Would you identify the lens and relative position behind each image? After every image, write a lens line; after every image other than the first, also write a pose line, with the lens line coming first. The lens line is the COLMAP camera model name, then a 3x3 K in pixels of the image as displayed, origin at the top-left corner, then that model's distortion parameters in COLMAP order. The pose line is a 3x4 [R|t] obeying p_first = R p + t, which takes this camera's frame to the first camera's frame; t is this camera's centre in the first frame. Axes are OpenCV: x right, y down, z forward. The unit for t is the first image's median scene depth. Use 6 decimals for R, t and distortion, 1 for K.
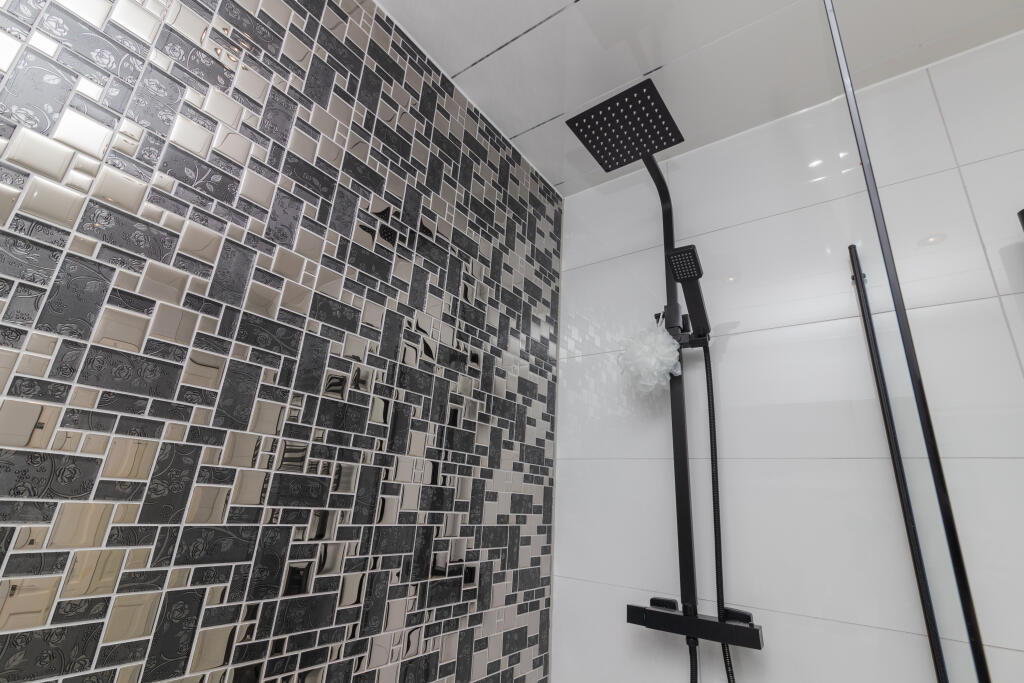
lens RADIAL K [[465.3, 0, 516.8], [0, 465.3, 341.1], [0, 0, 1]] dist [-0.003259, -0.000443]
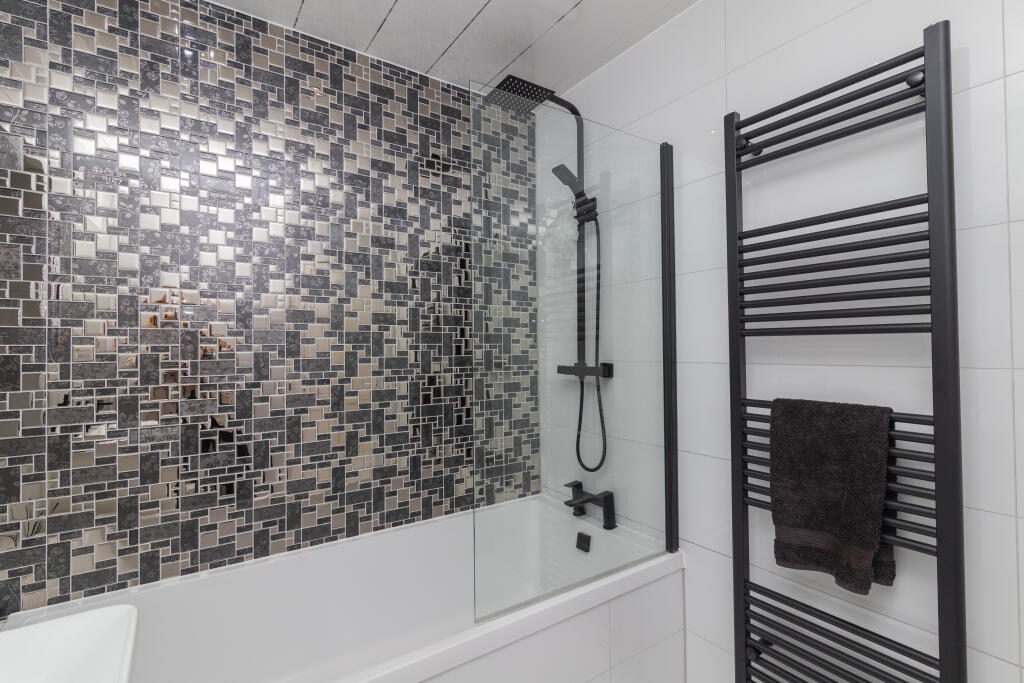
lens RADIAL K [[465.3, 0, 515.0], [0, 465.3, 342.1], [0, 0, 1]] dist [-0.003259, -0.000443]
pose [[0.945400, -0.073923, -0.317417, 0.802882], [0.168443, 0.944599, 0.281708, -0.119463], [0.279007, -0.319794, 0.905476, -0.904811]]
